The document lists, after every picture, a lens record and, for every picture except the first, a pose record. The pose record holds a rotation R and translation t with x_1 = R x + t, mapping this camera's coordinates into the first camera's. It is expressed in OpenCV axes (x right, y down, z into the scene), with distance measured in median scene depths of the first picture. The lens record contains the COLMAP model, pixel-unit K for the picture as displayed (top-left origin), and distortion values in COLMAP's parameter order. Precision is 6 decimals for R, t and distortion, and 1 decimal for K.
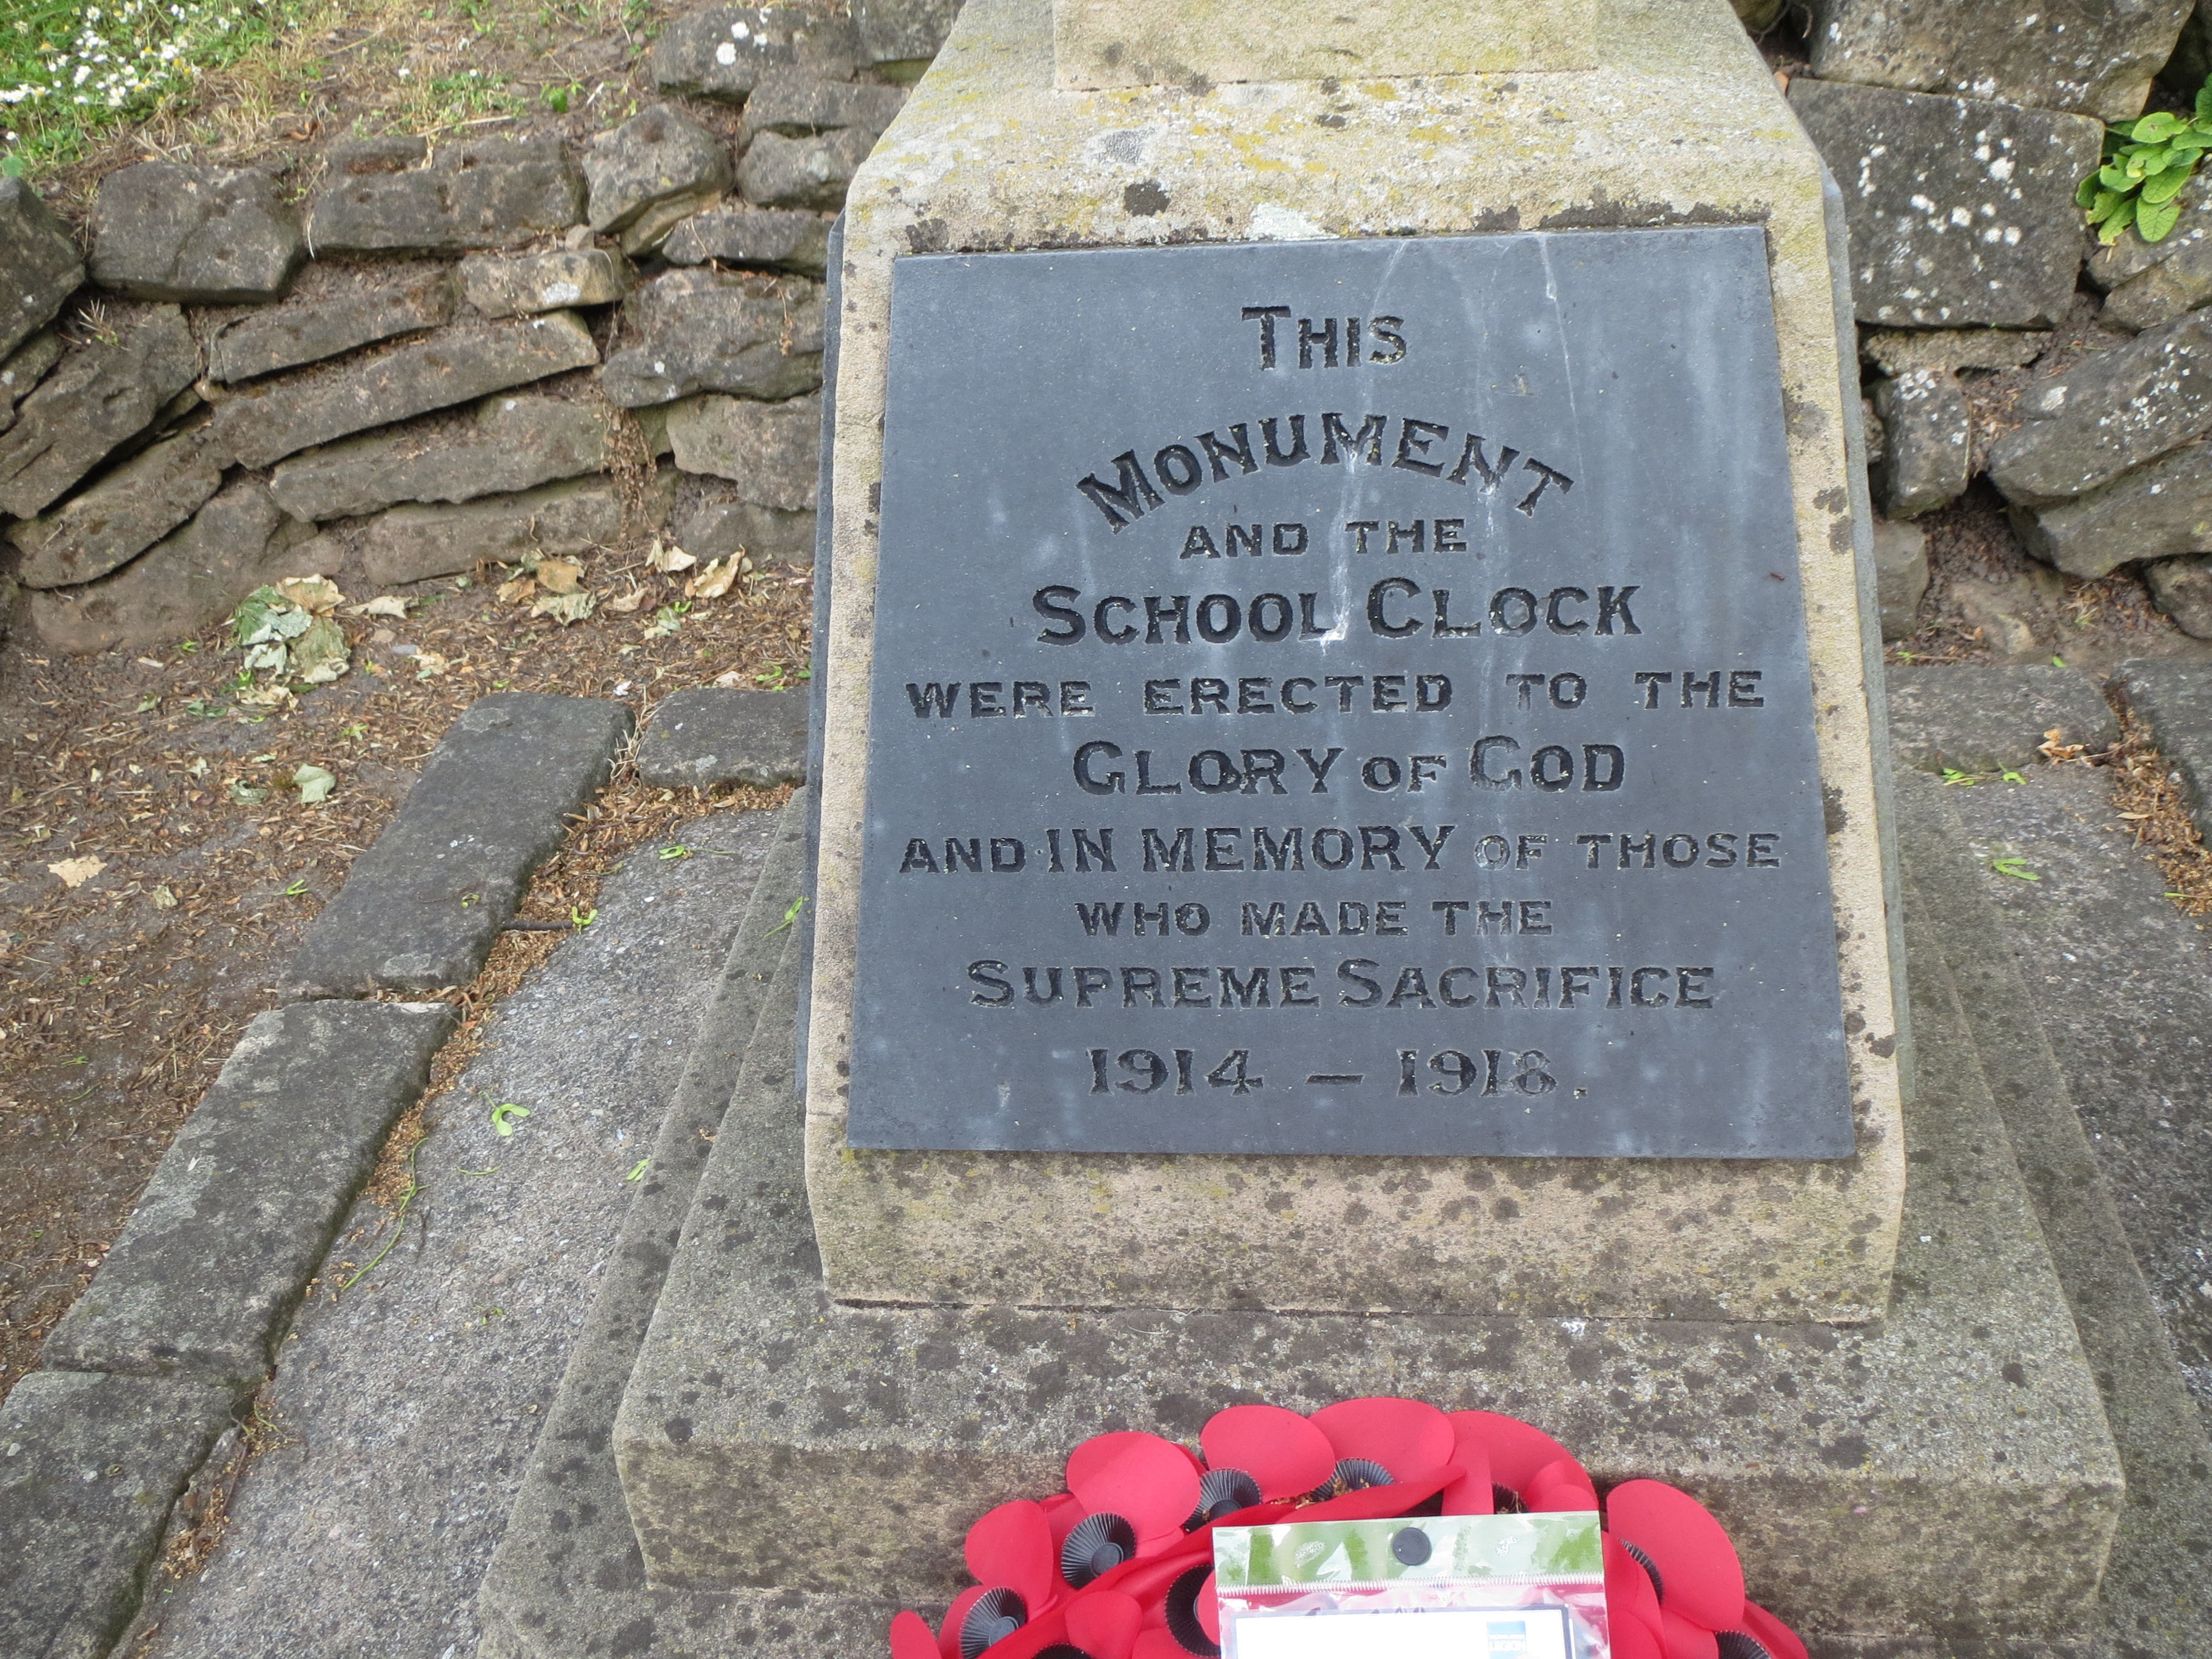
lens RADIAL K [[2232.1, 0, 1095.2], [0, 2232.1, 824.8], [0, 0, 1]] dist [-0.051062, 0.026041]
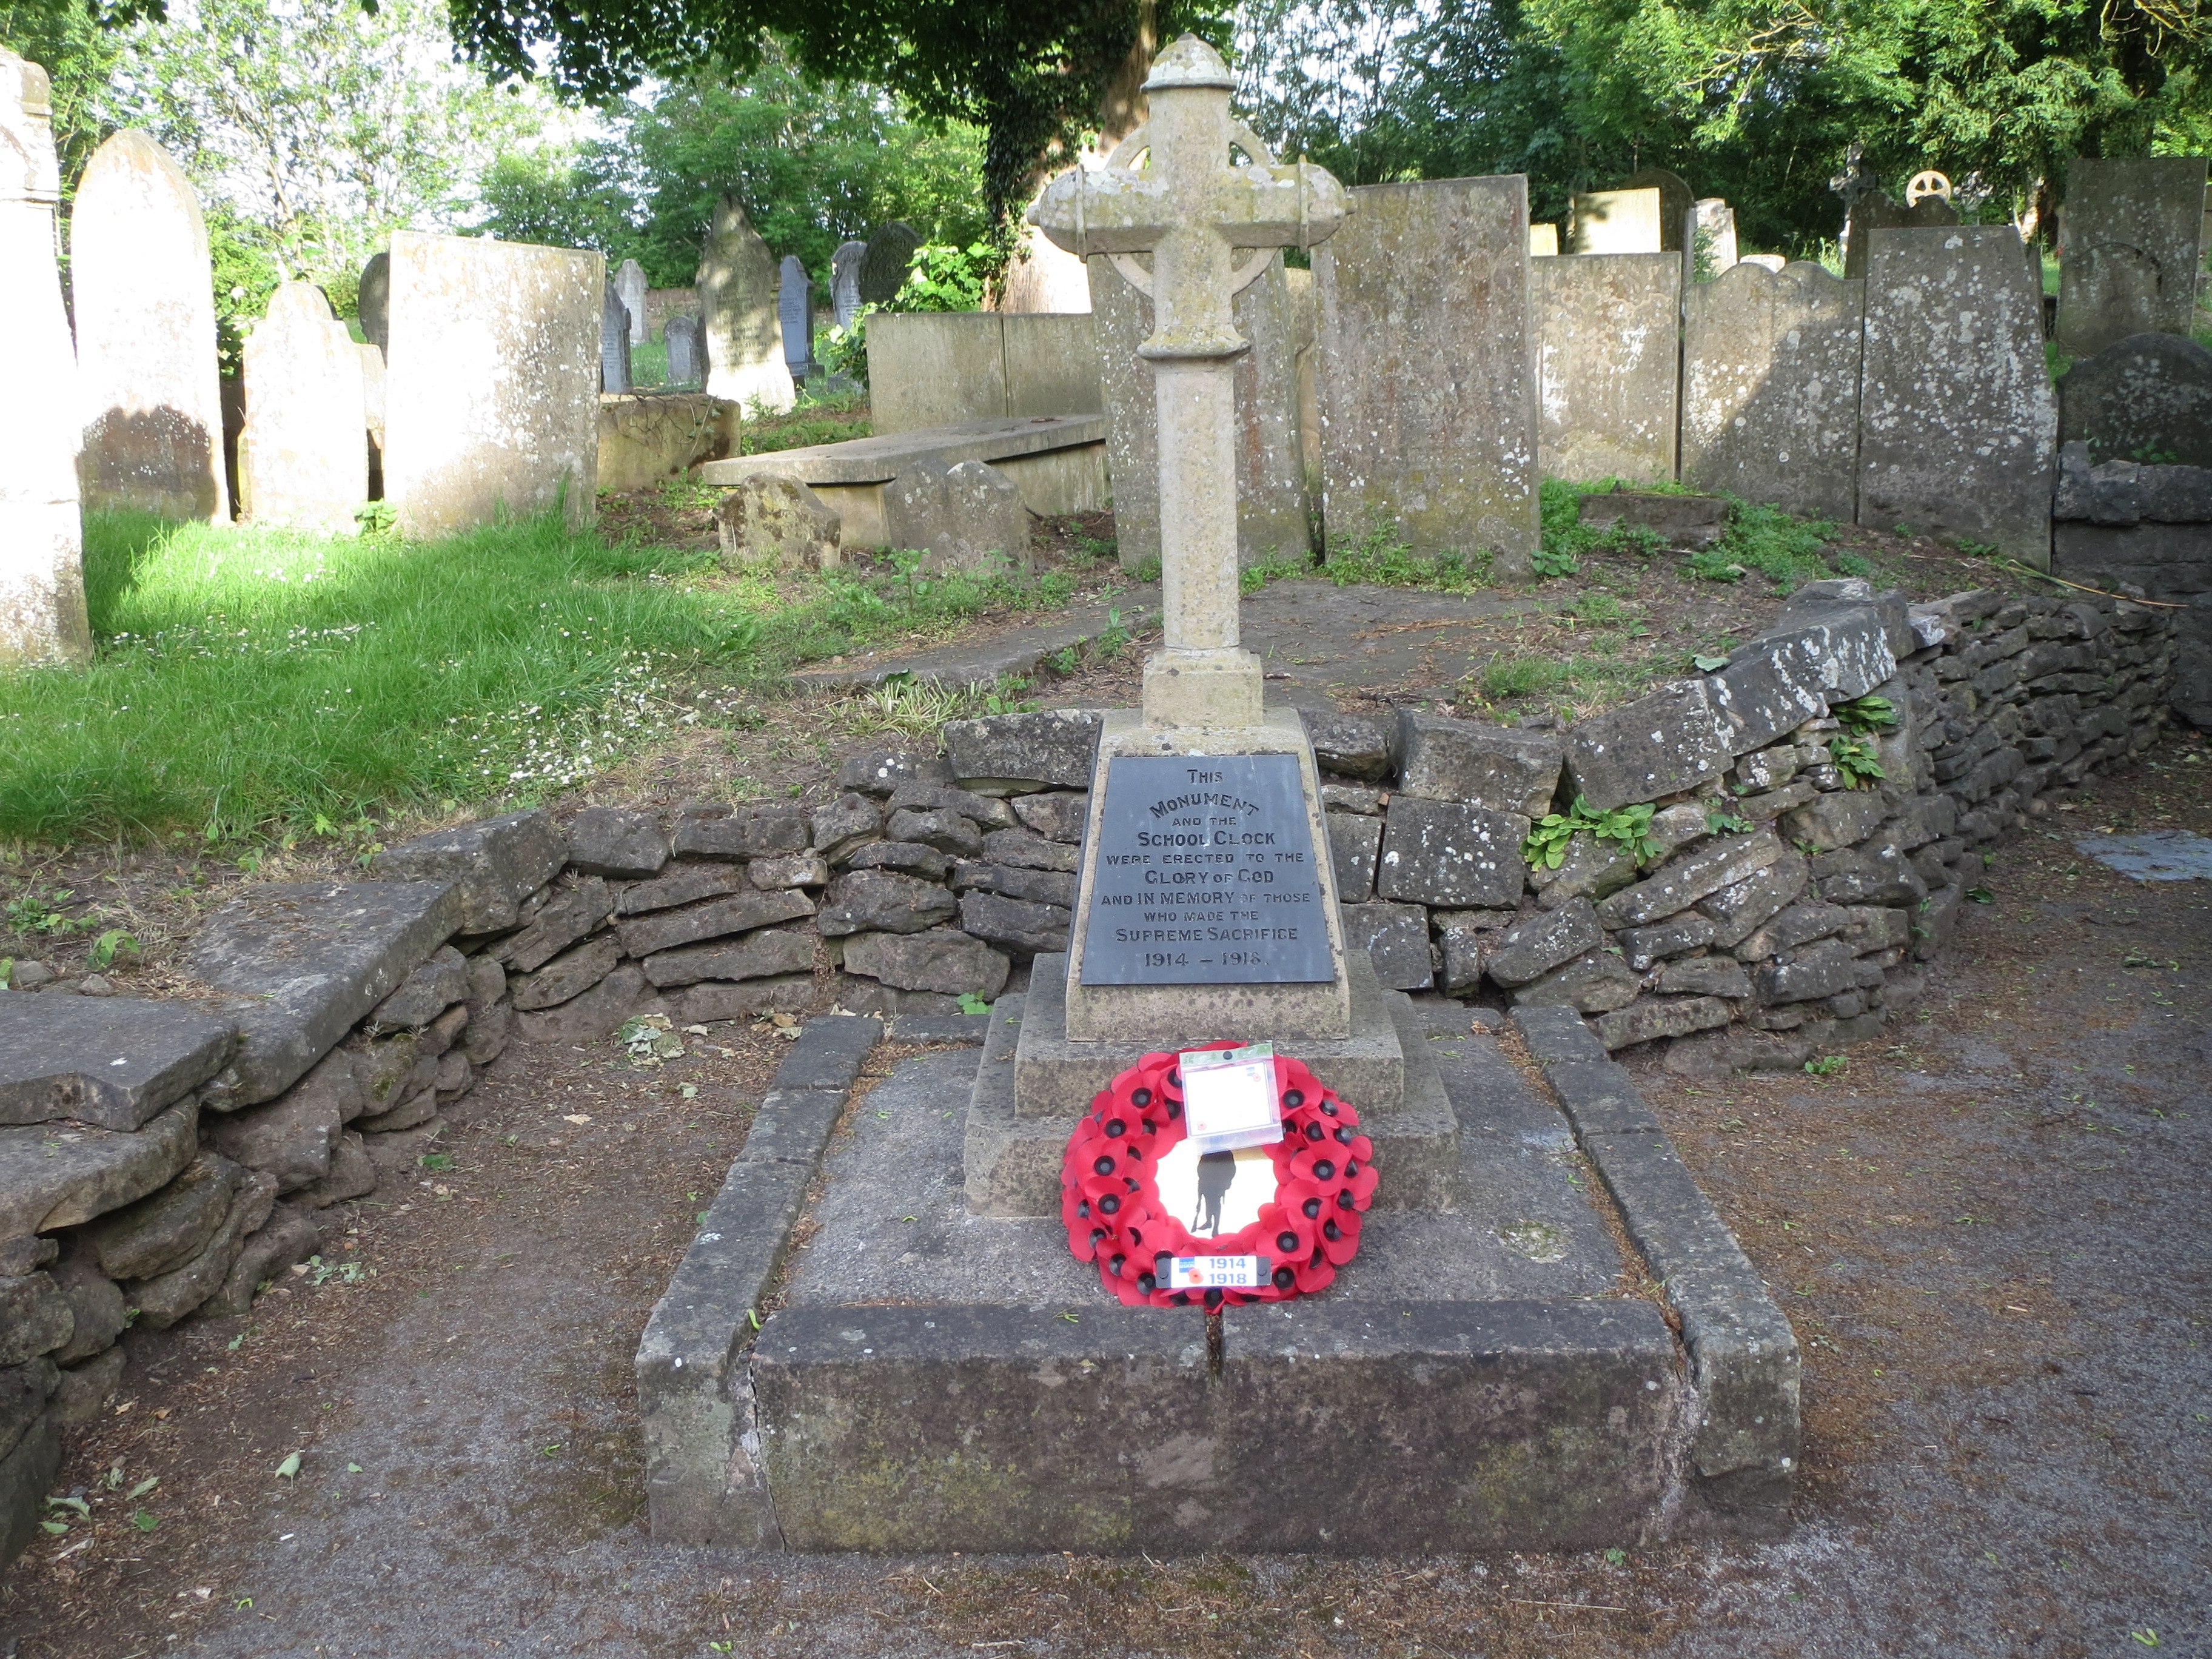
lens RADIAL K [[2232.1, 0, 1095.2], [0, 2232.1, 824.8], [0, 0, 1]] dist [-0.051062, 0.026041]
pose [[0.995841, 0.038276, 0.082679, -0.145331], [-0.006334, 0.934363, -0.356265, 0.441112], [-0.090889, 0.354260, 0.930720, -0.940691]]
